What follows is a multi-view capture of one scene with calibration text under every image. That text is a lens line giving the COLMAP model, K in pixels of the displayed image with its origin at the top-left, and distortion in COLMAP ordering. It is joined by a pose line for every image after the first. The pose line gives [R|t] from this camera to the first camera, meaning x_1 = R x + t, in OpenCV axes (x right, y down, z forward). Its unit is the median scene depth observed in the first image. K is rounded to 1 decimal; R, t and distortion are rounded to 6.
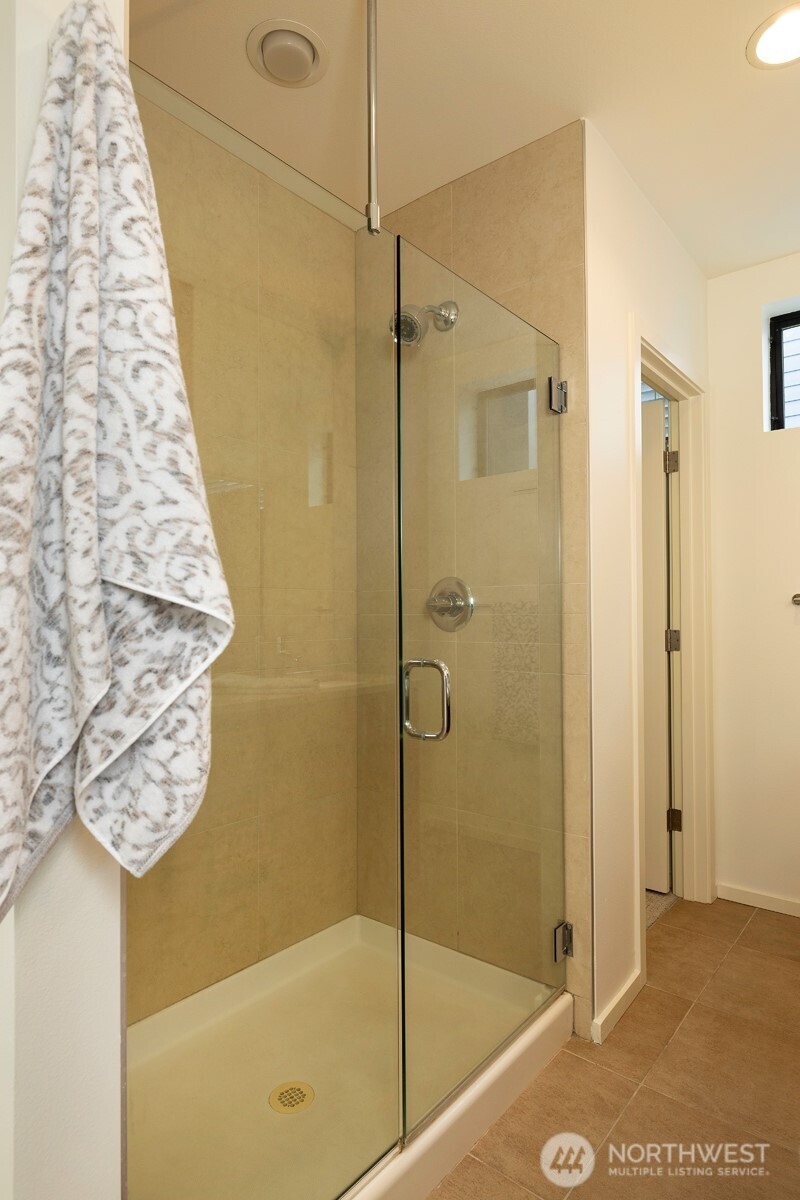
lens RADIAL K [[658.7, 0, 401.4], [0, 658.7, 600.5], [0, 0, 1]] dist [-0.005800, 0.000047]
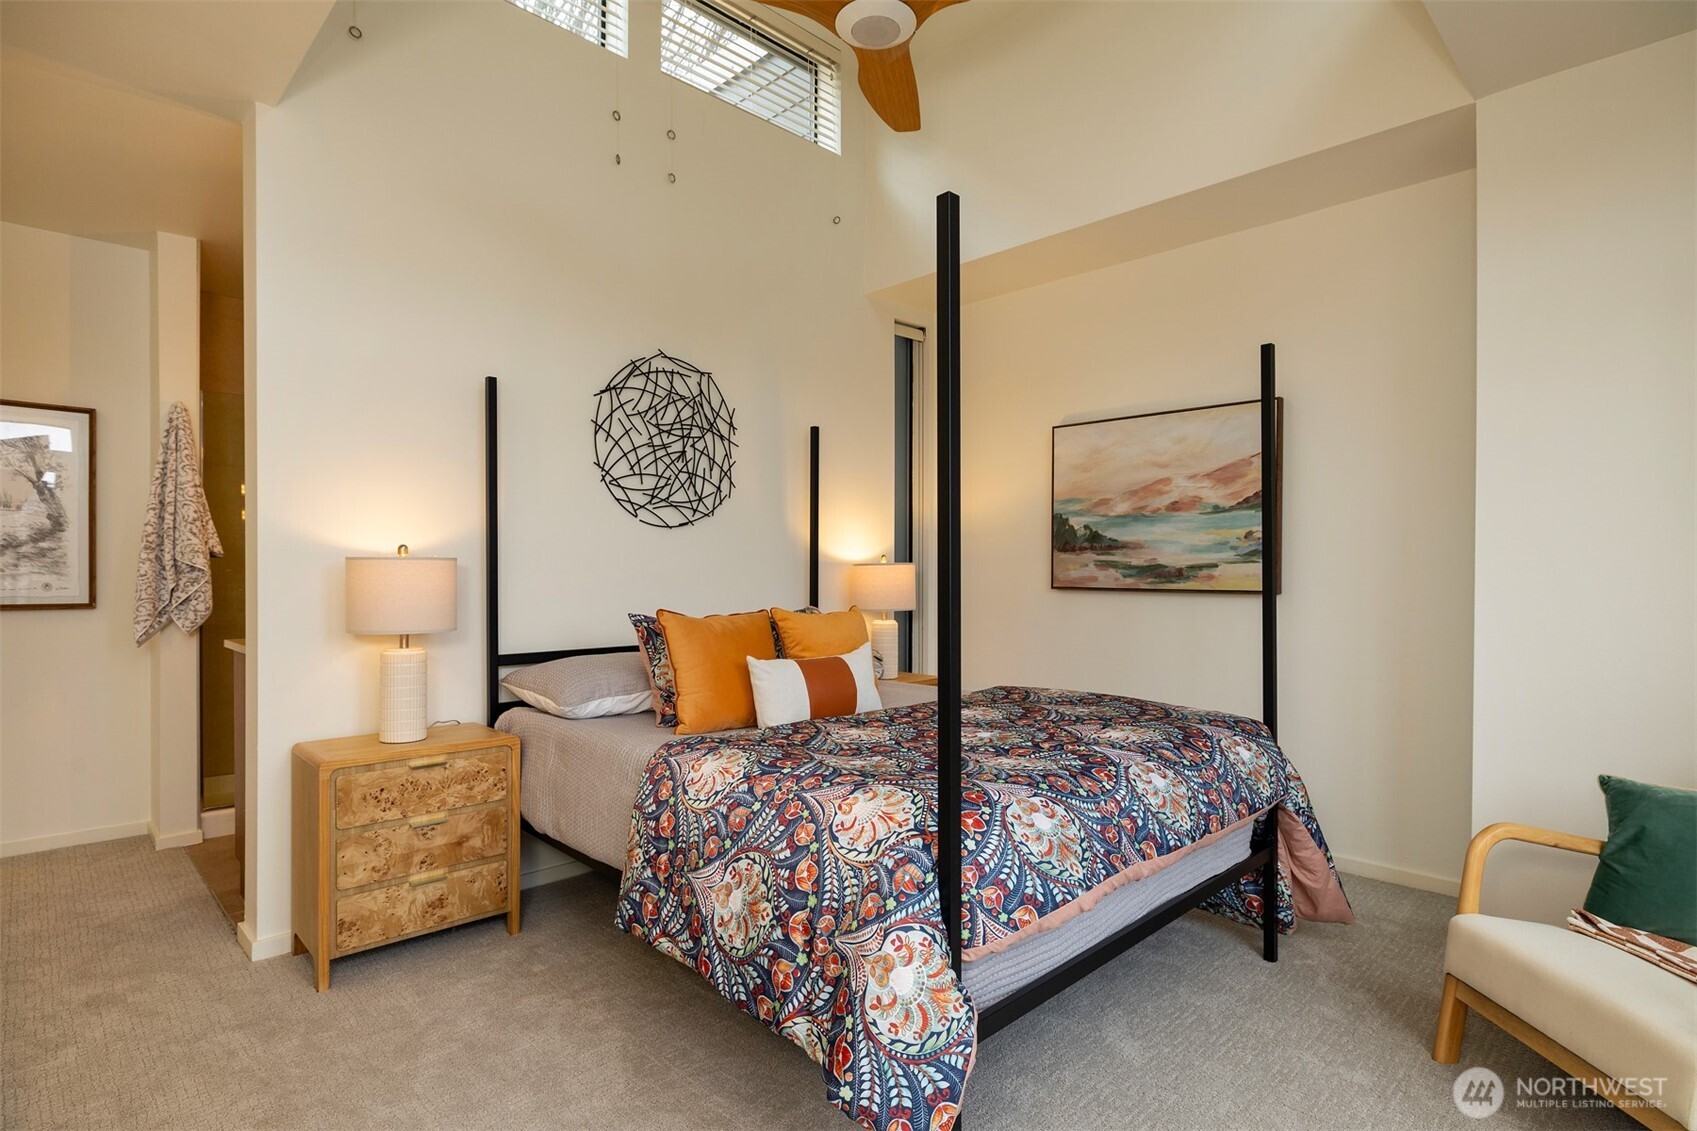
lens RADIAL K [[851.0, 0, 845.3], [0, 851.0, 568.9], [0, 0, 1]] dist [-0.003969, 0.001482]
pose [[0.995028, 0.003268, -0.099540, 4.133355], [-0.001748, 0.999881, 0.015353, -0.055828], [0.099578, -0.015102, 0.994915, -3.755399]]
